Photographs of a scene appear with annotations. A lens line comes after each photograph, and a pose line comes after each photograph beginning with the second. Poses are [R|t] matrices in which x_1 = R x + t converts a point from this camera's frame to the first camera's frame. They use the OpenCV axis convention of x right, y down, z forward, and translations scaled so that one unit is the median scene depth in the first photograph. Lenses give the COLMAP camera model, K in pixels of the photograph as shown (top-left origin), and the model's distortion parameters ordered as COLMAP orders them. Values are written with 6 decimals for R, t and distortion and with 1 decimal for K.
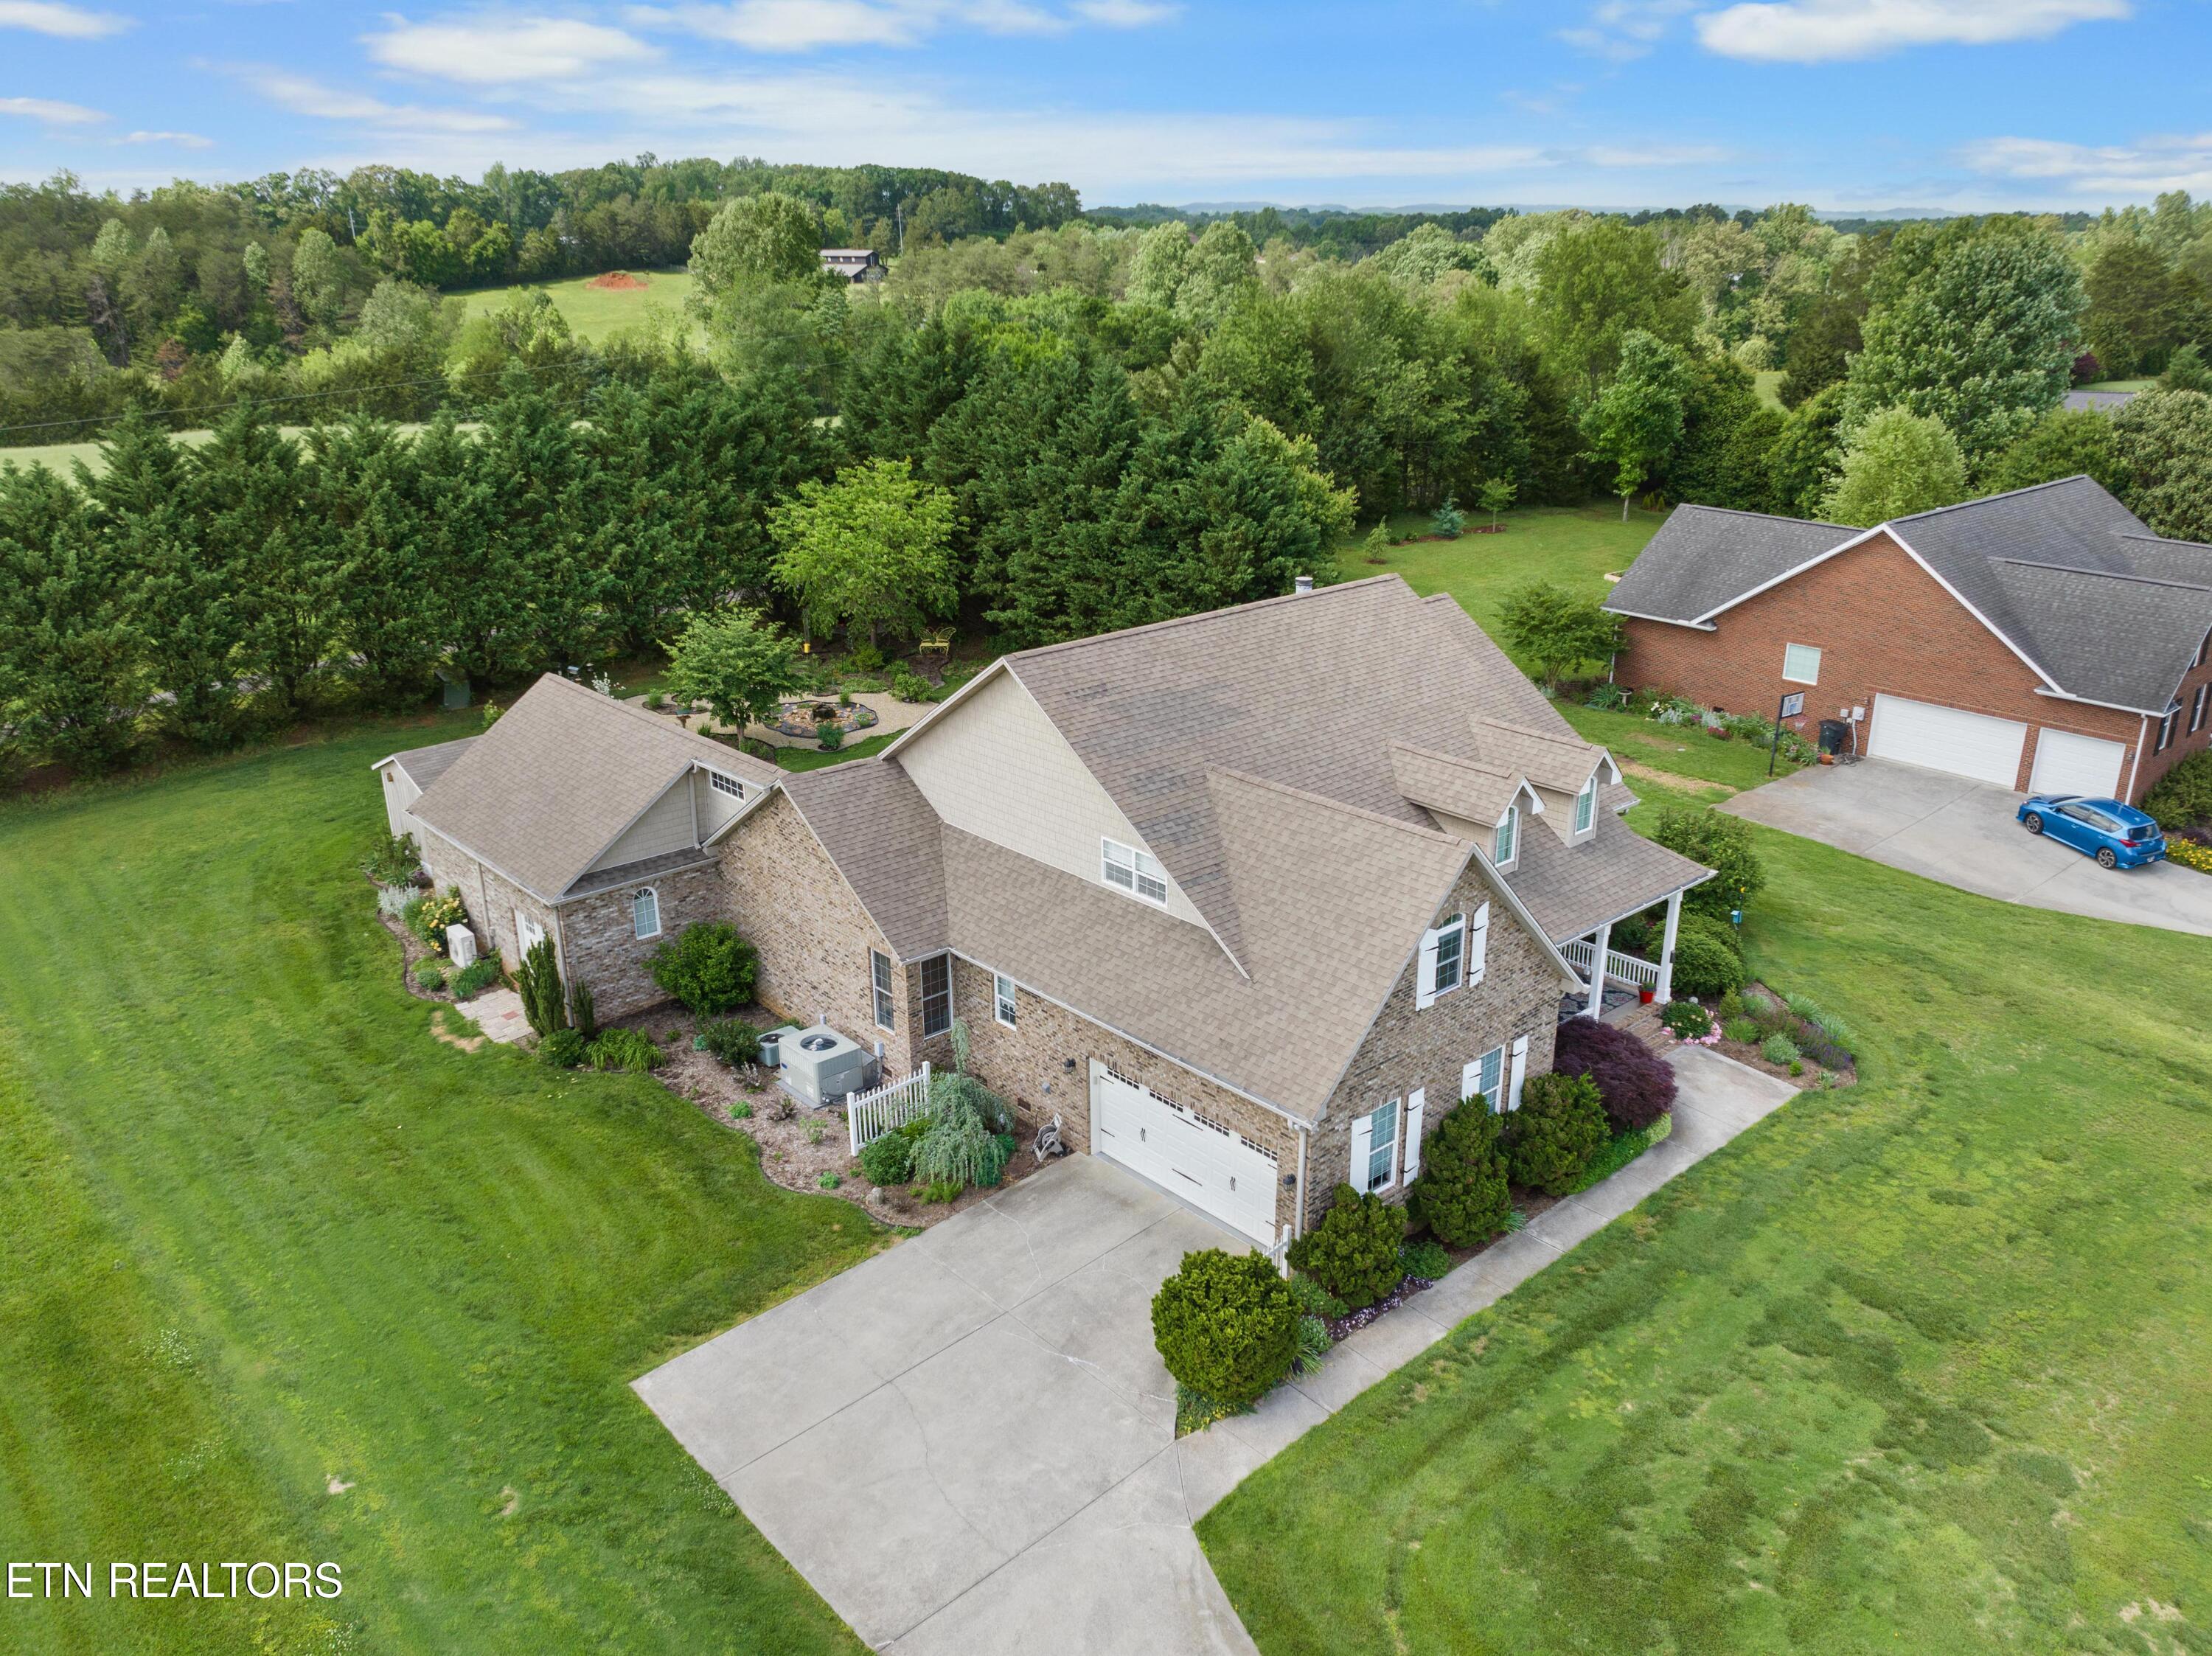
lens RADIAL K [[1735.8, 0, 1128.8], [0, 1735.8, 896.3], [0, 0, 1]] dist [-0.024243, -0.023965]
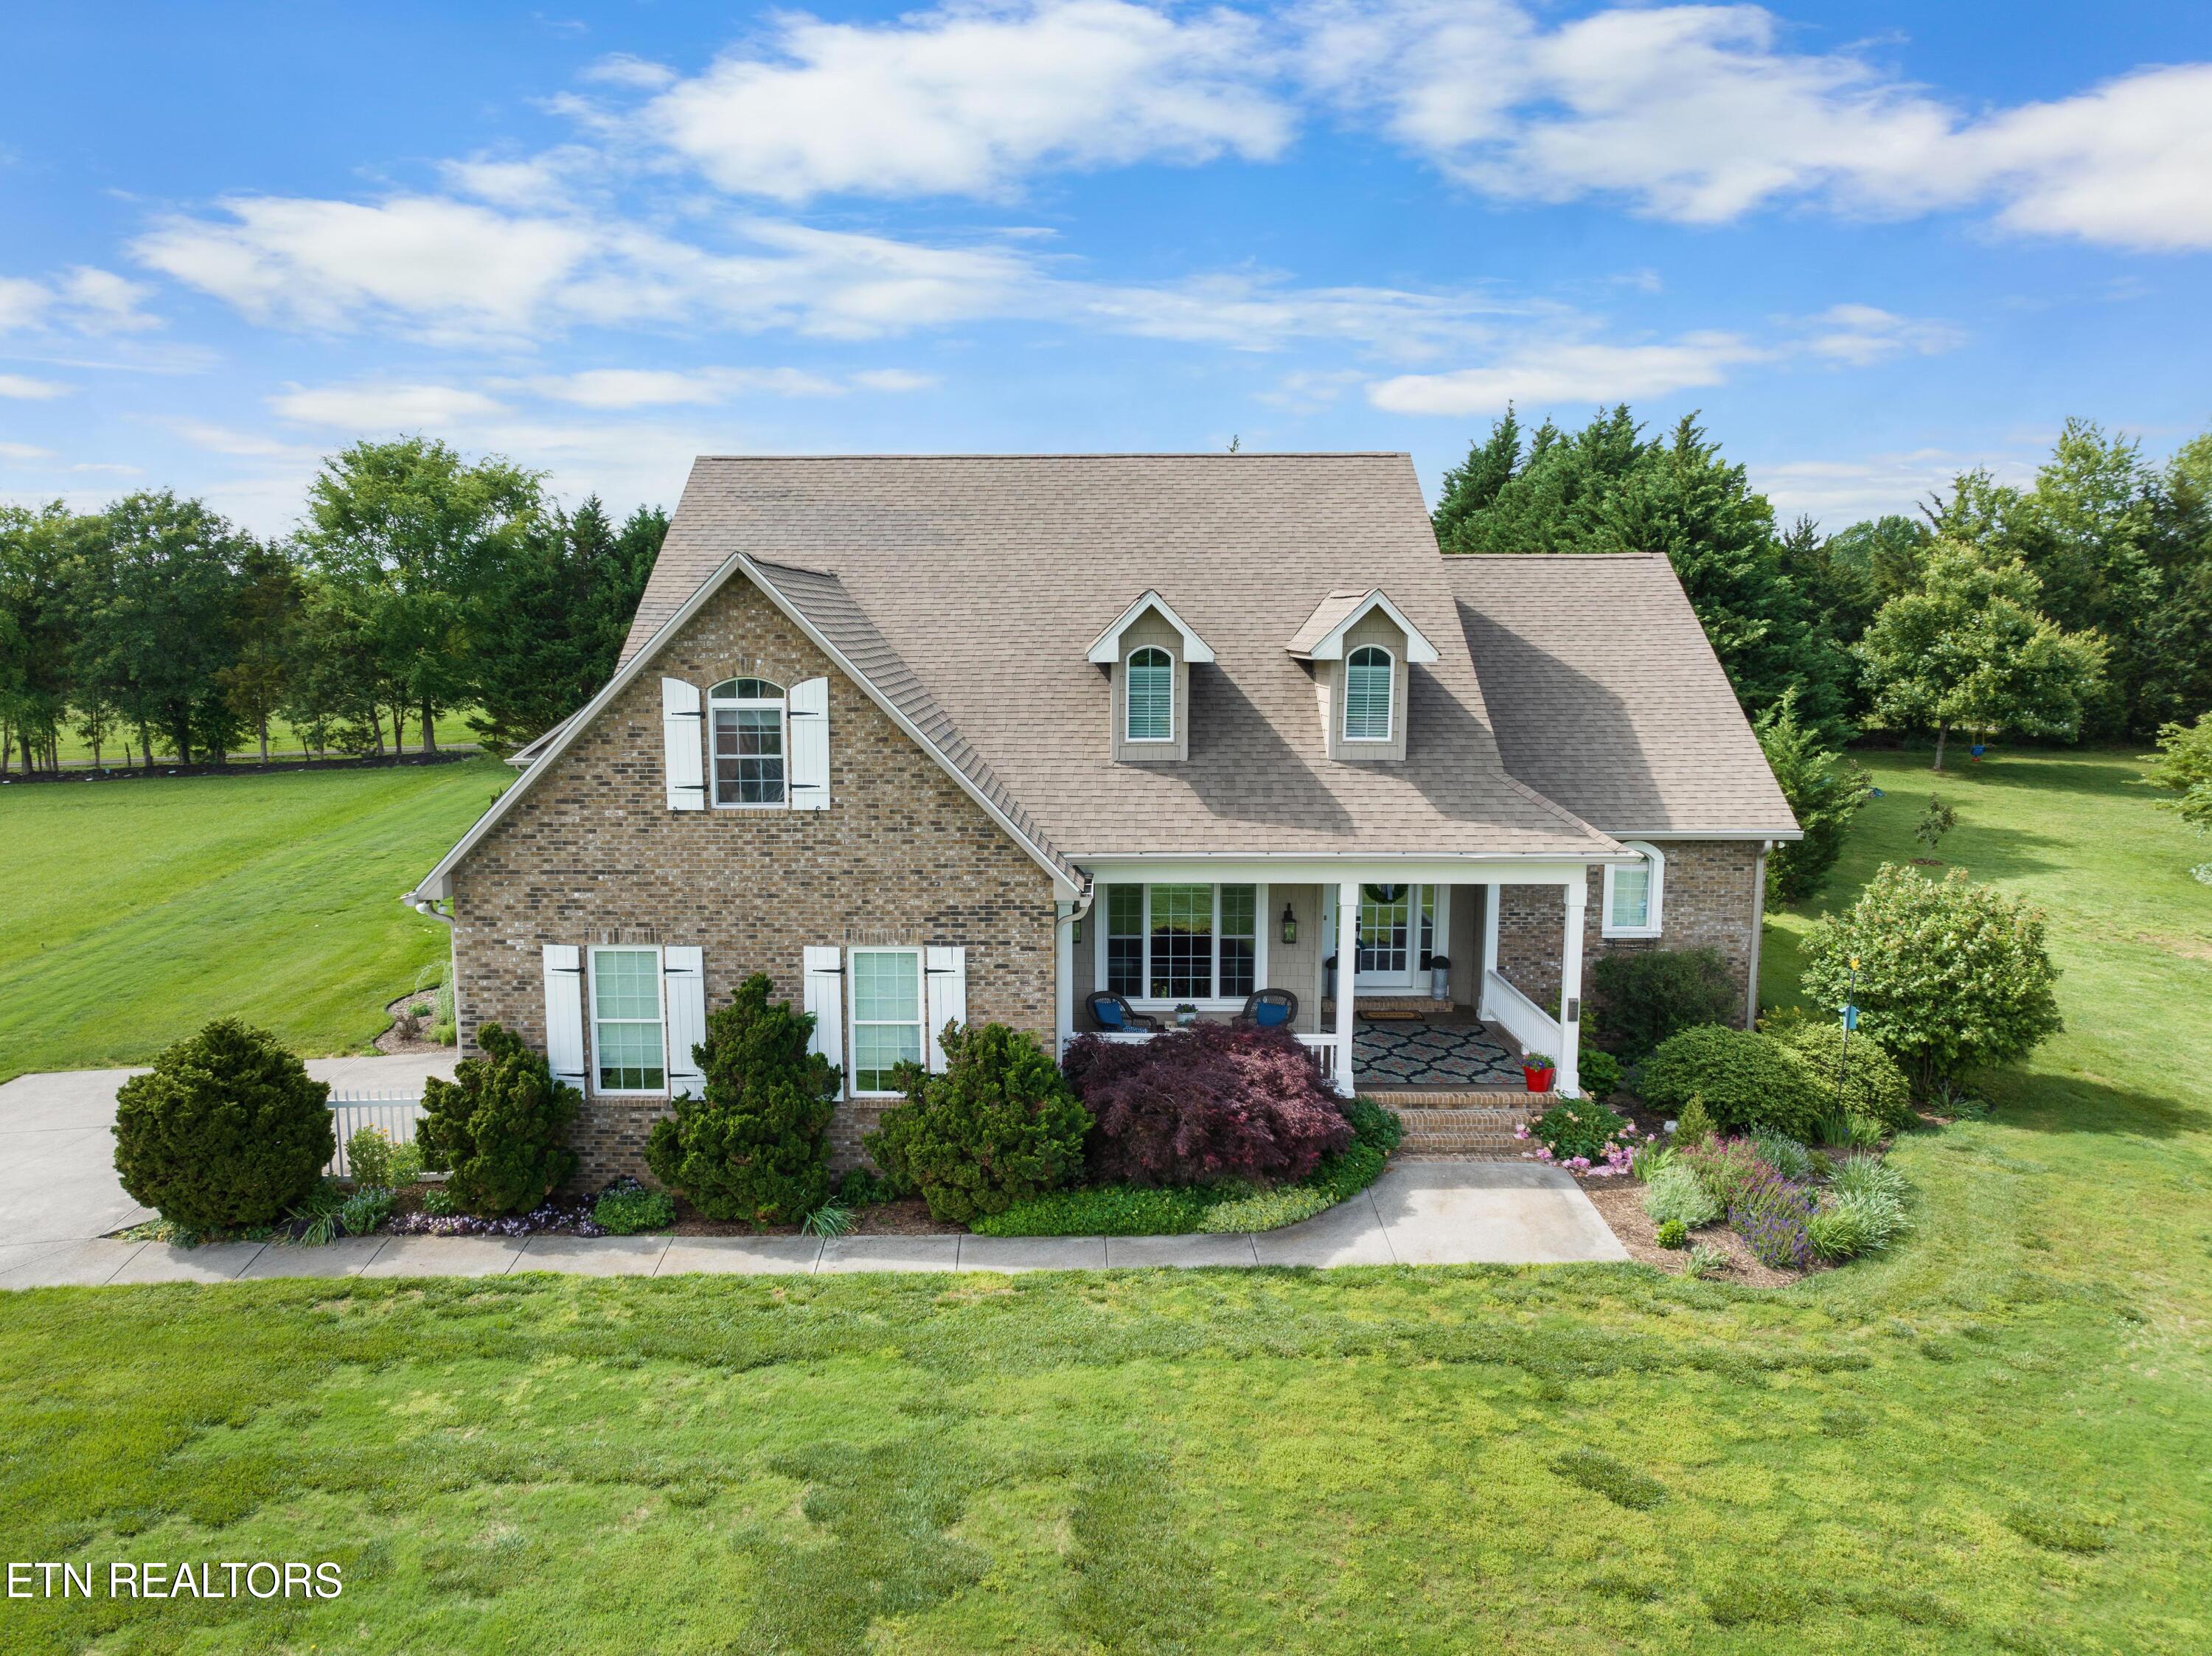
lens RADIAL K [[1643.3, 0, 1055.7], [0, 1643.3, 857.2], [0, 0, 1]] dist [-0.032985, -0.009421]
pose [[0.726214, 0.102143, -0.679838, 0.386652], [-0.254651, 0.958523, -0.128007, 0.069259], [0.638566, 0.266082, 0.722104, 0.352632]]
